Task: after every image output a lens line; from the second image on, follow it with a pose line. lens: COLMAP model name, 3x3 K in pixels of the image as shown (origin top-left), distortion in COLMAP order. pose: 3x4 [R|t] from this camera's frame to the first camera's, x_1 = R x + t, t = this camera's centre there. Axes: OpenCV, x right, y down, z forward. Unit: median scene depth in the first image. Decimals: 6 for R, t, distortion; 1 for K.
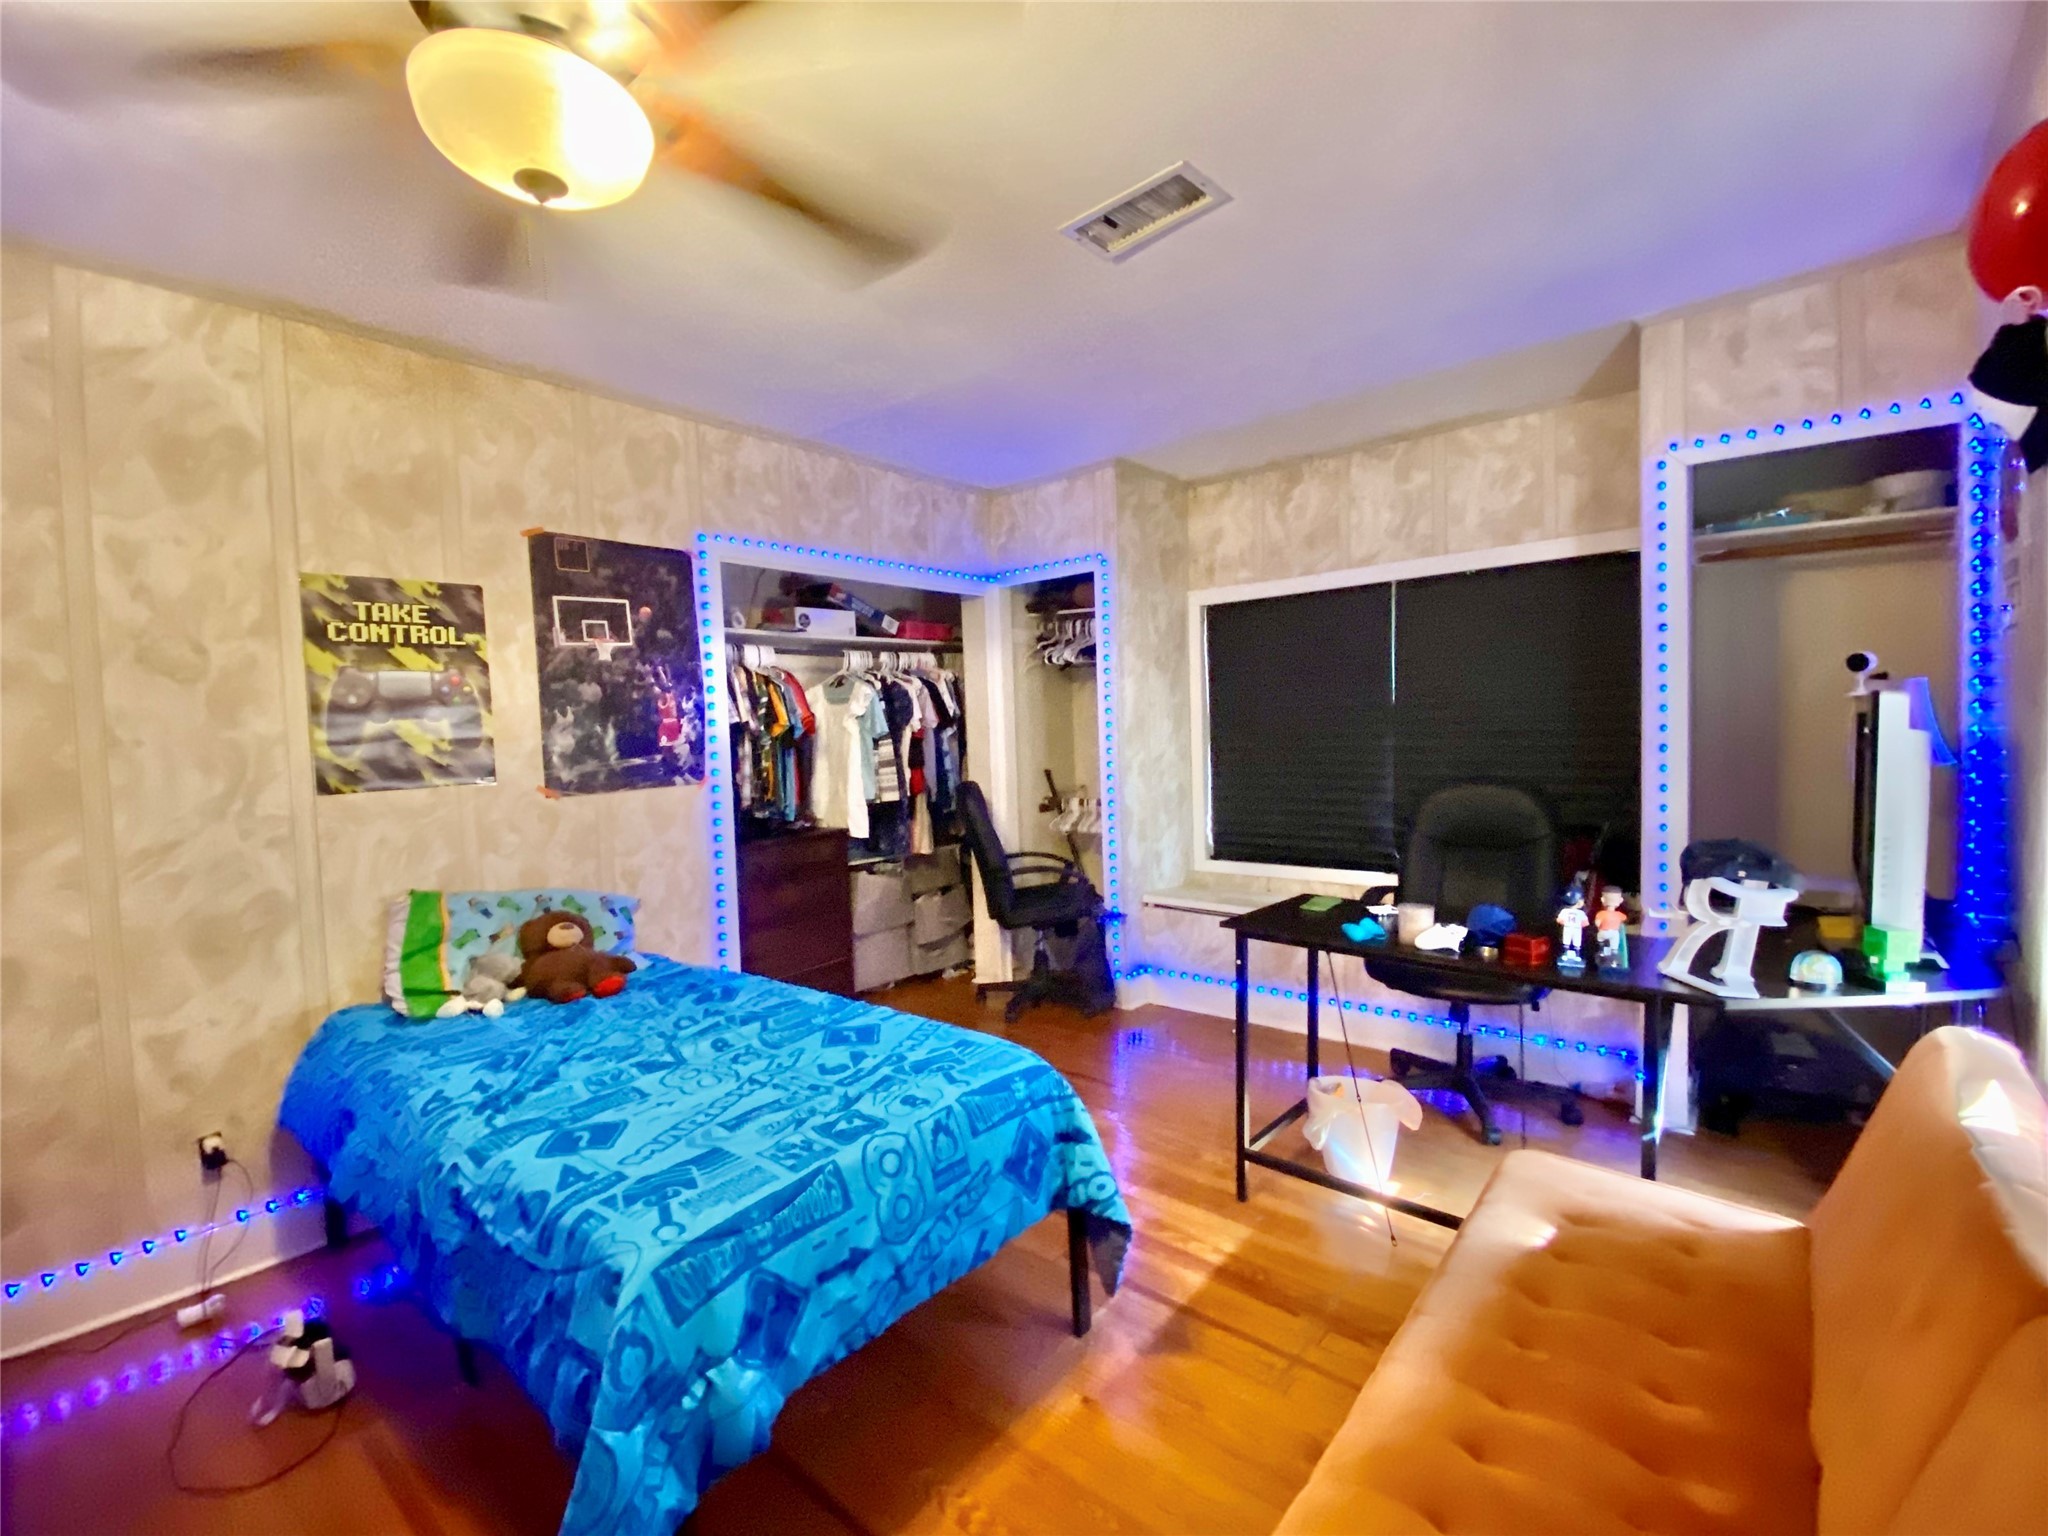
lens RADIAL K [[909.9, 0, 1024.0], [0, 909.9, 768.0], [0, 0, 1]] dist [0.000652, -0.000097]
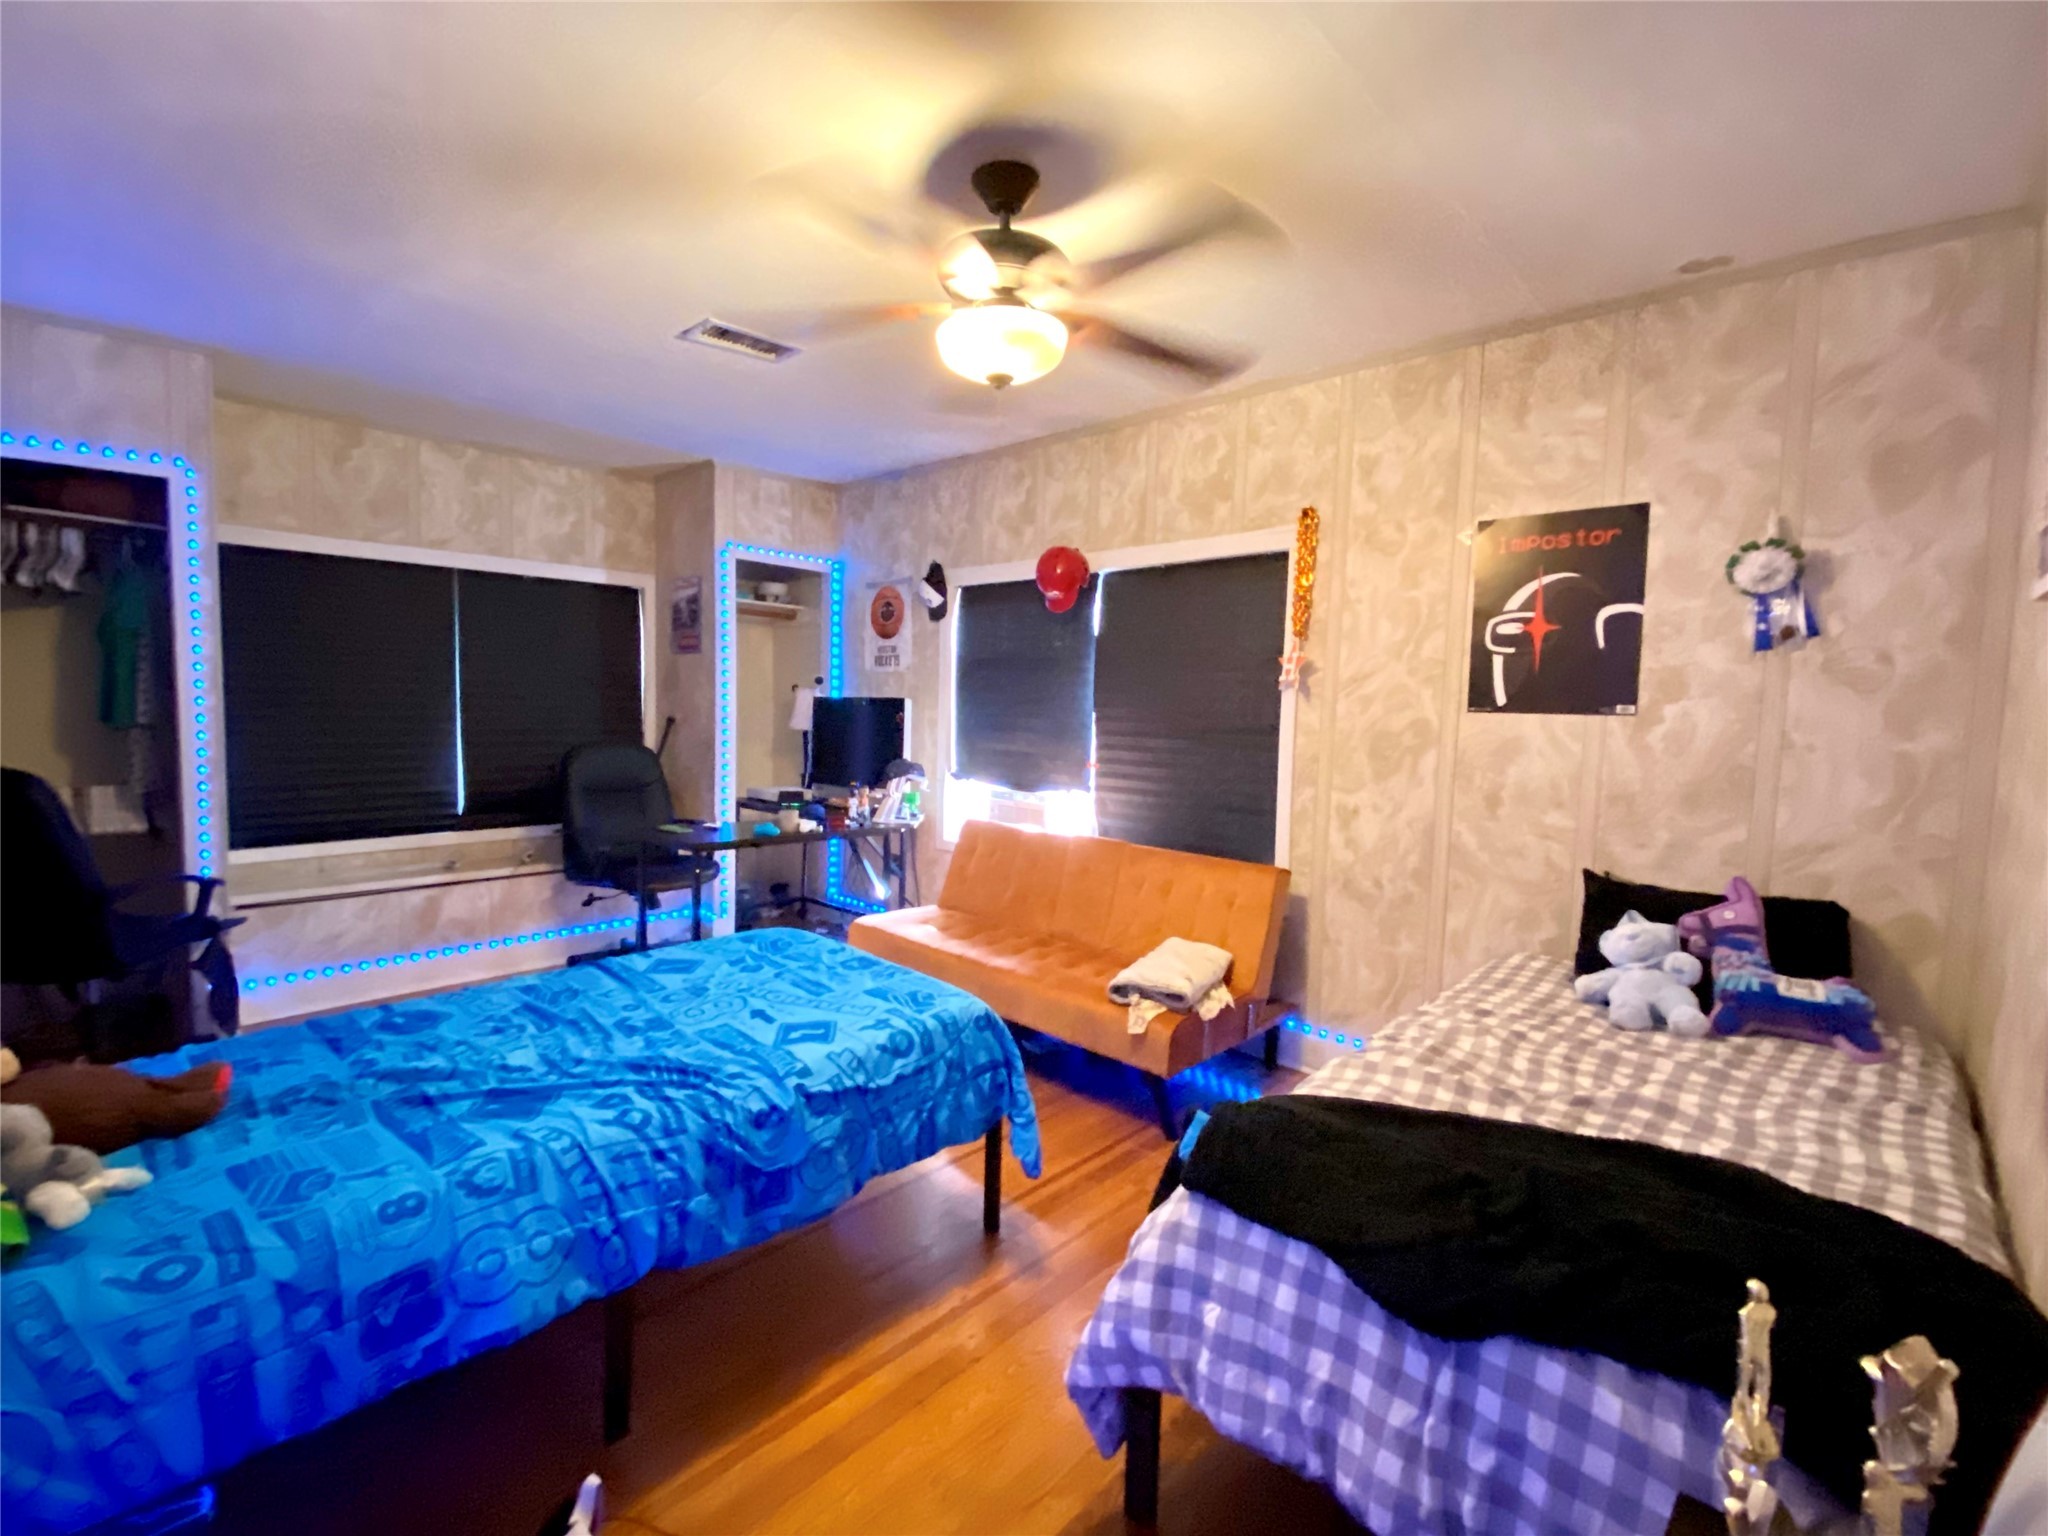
lens RADIAL K [[909.9, 0, 1024.0], [0, 909.9, 768.0], [0, 0, 1]] dist [0.000652, -0.000097]
pose [[0.033181, -0.042139, 0.998561, -0.783329], [0.018401, 0.998967, 0.041544, 0.005404], [-0.999280, 0.016996, 0.033922, 0.311925]]
